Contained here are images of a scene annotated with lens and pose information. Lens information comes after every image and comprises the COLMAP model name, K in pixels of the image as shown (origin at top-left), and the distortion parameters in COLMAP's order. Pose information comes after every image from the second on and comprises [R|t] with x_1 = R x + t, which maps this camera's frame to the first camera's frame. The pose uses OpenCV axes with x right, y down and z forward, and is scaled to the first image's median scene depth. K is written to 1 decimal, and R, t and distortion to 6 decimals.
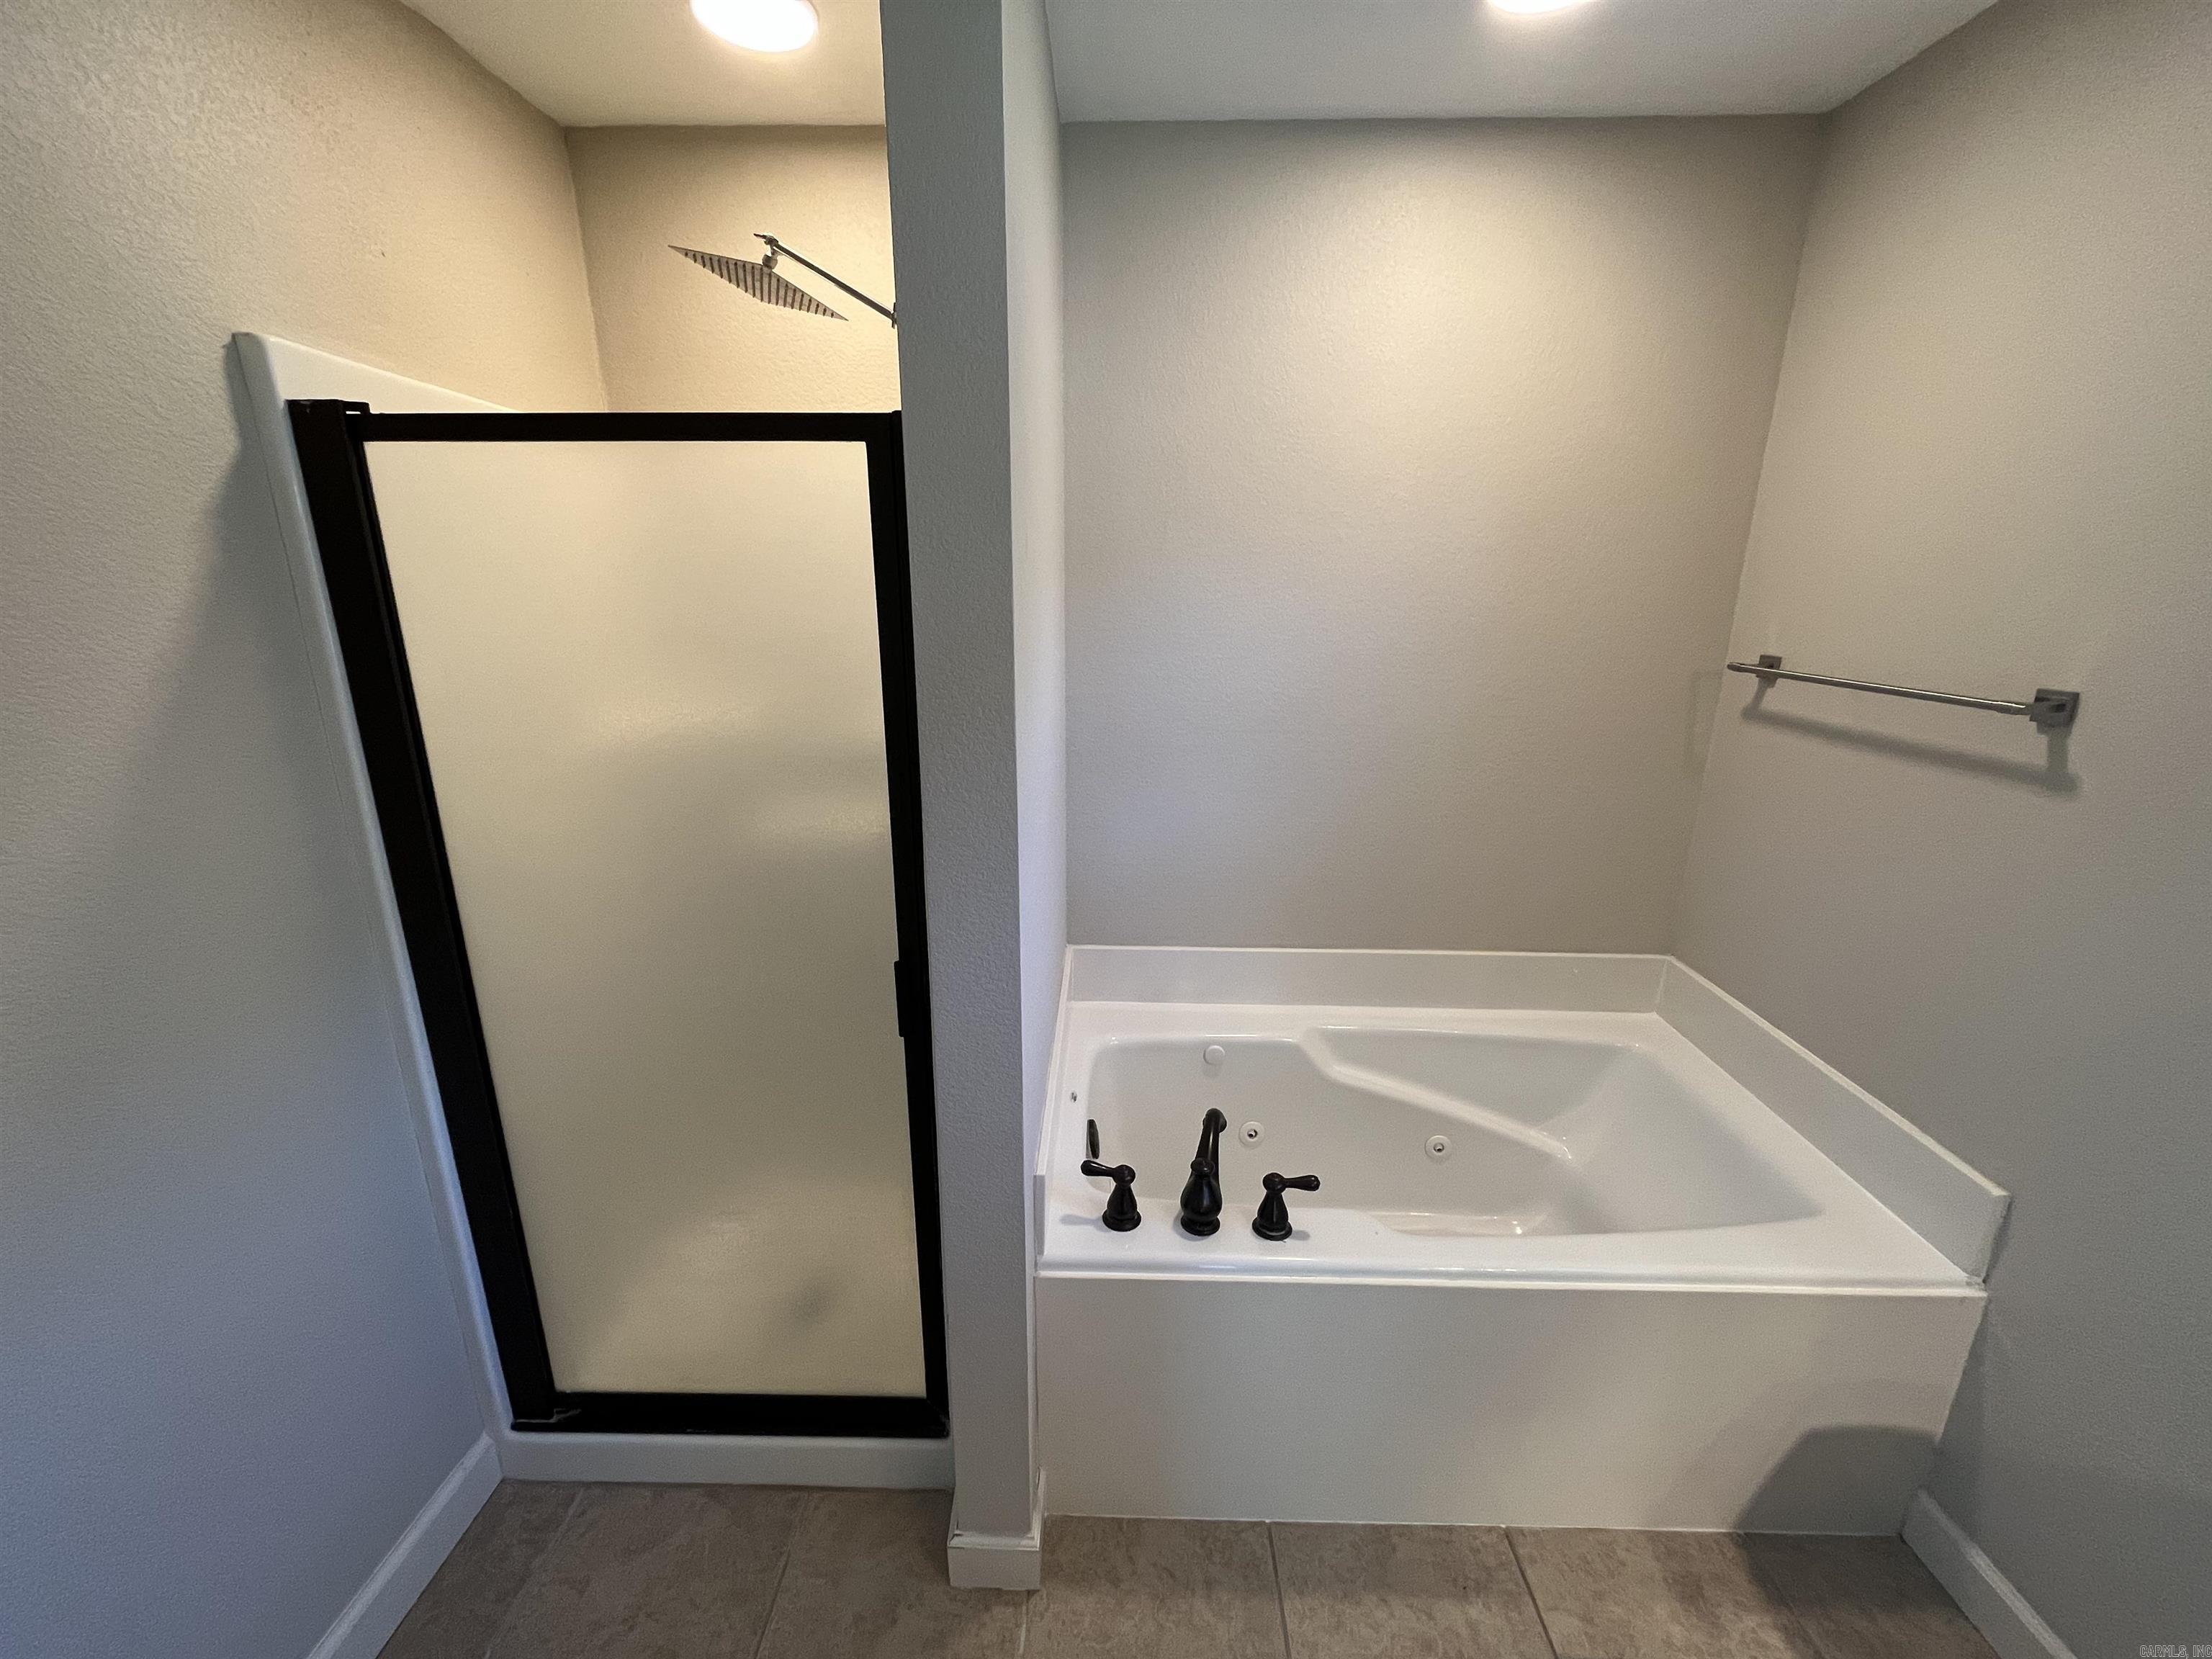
lens RADIAL K [[891.7, 0, 1107.4], [0, 891.7, 830.9], [0, 0, 1]] dist [-0.002365, -0.000771]
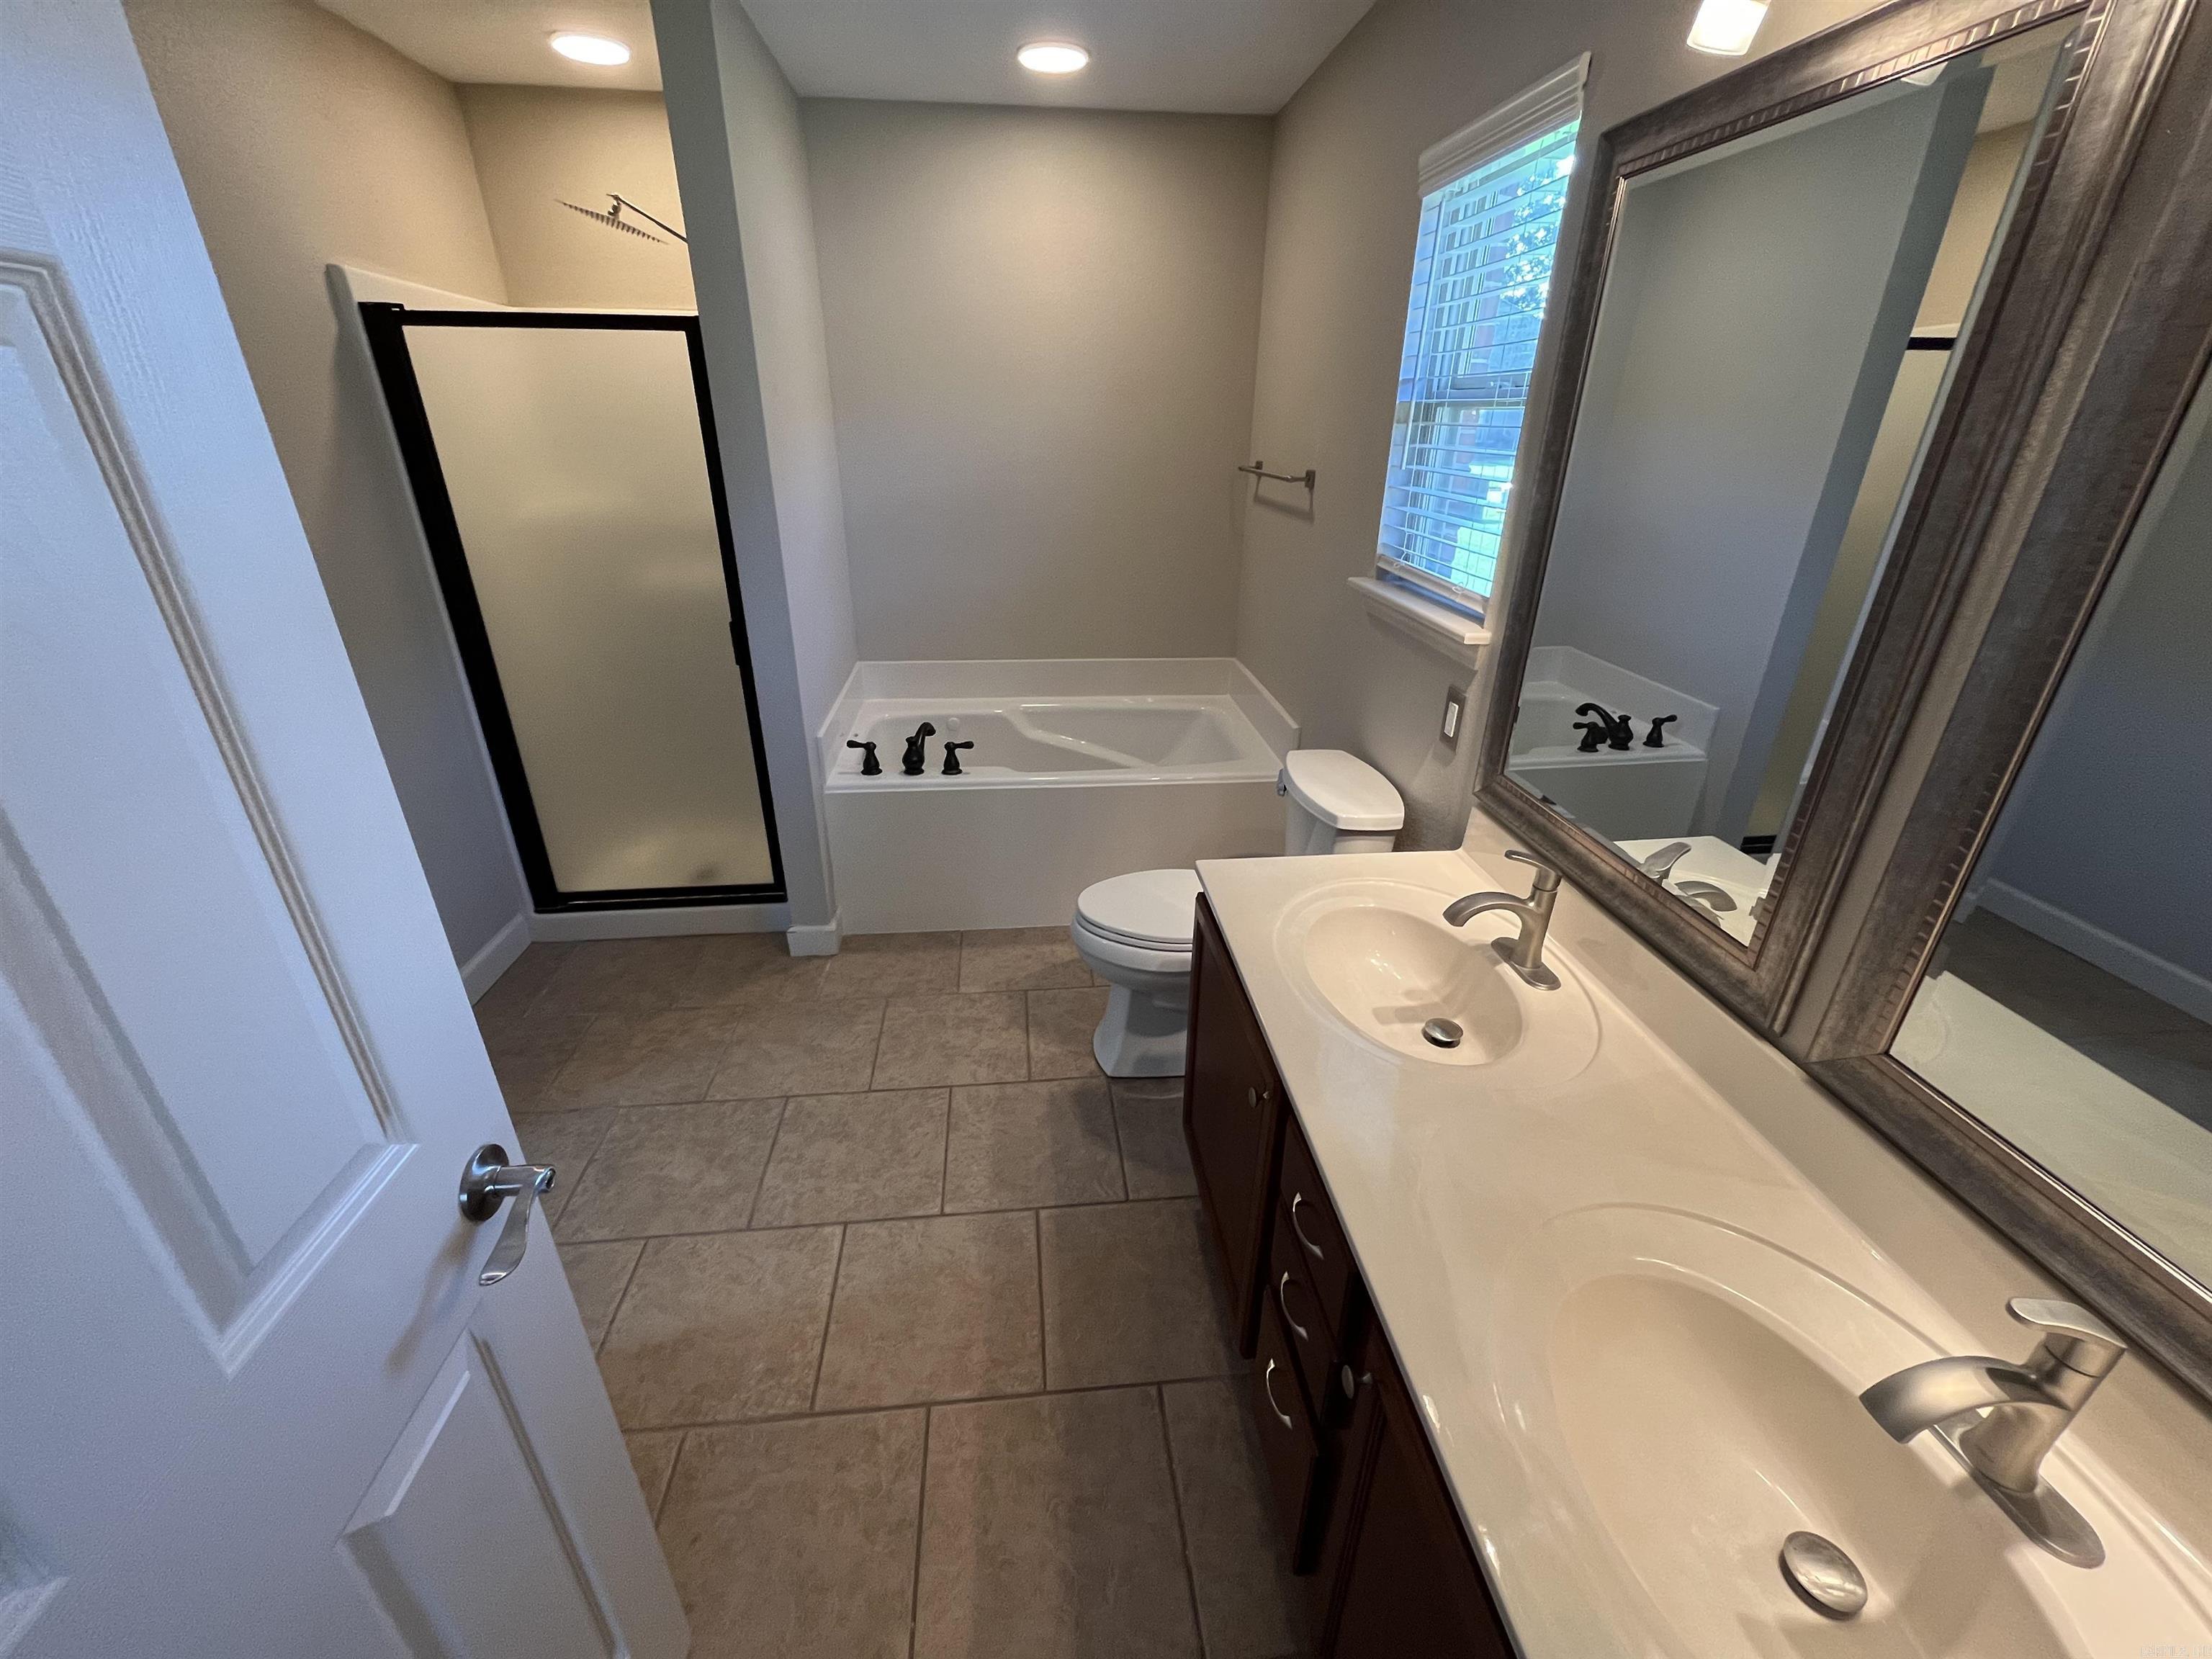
lens RADIAL K [[891.7, 0, 1107.4], [0, 891.7, 830.9], [0, 0, 1]] dist [-0.002365, -0.000771]
pose [[0.992187, -0.046684, 0.115694, 0.289750], [0.028481, 0.987619, 0.154267, 0.288173], [-0.121464, -0.149767, 0.981232, -0.927678]]
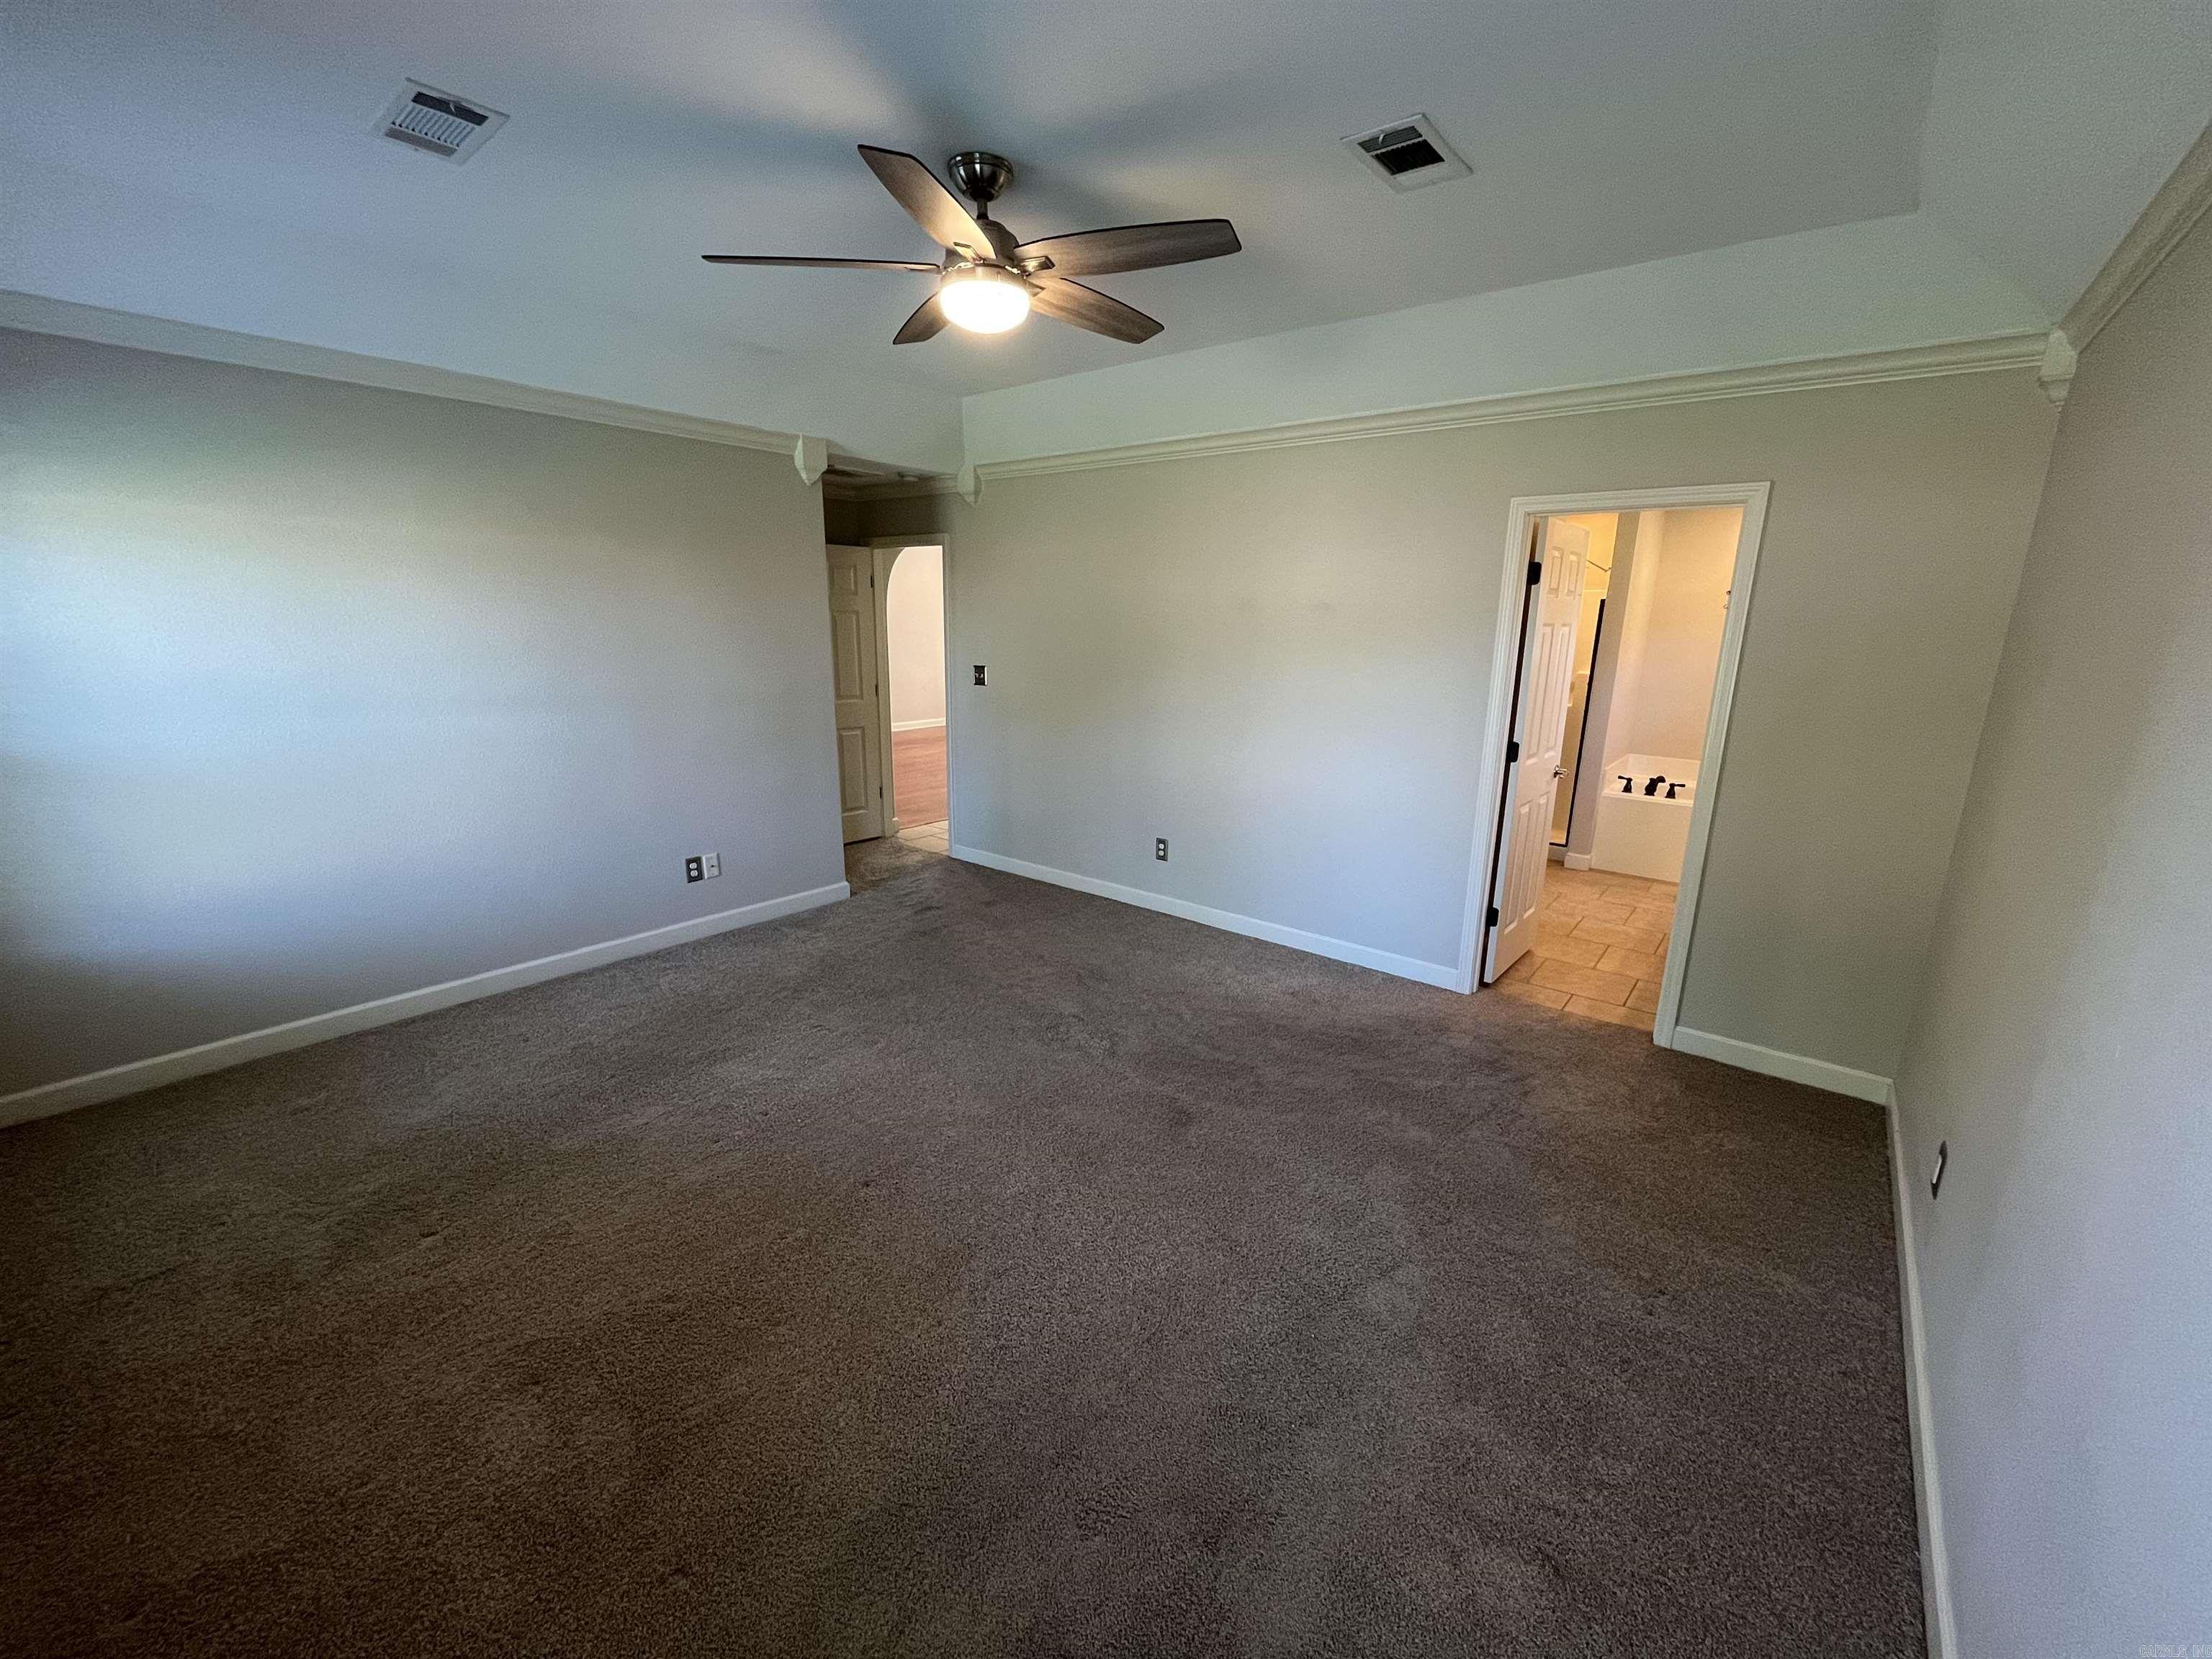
lens RADIAL K [[891.7, 0, 1107.4], [0, 891.7, 830.9], [0, 0, 1]] dist [-0.002365, -0.000771]
pose [[0.792600, 0.151076, -0.590729, 0.561317], [-0.181000, 0.983445, 0.008657, 1.007308], [0.582257, 0.100061, 0.806824, -3.595180]]
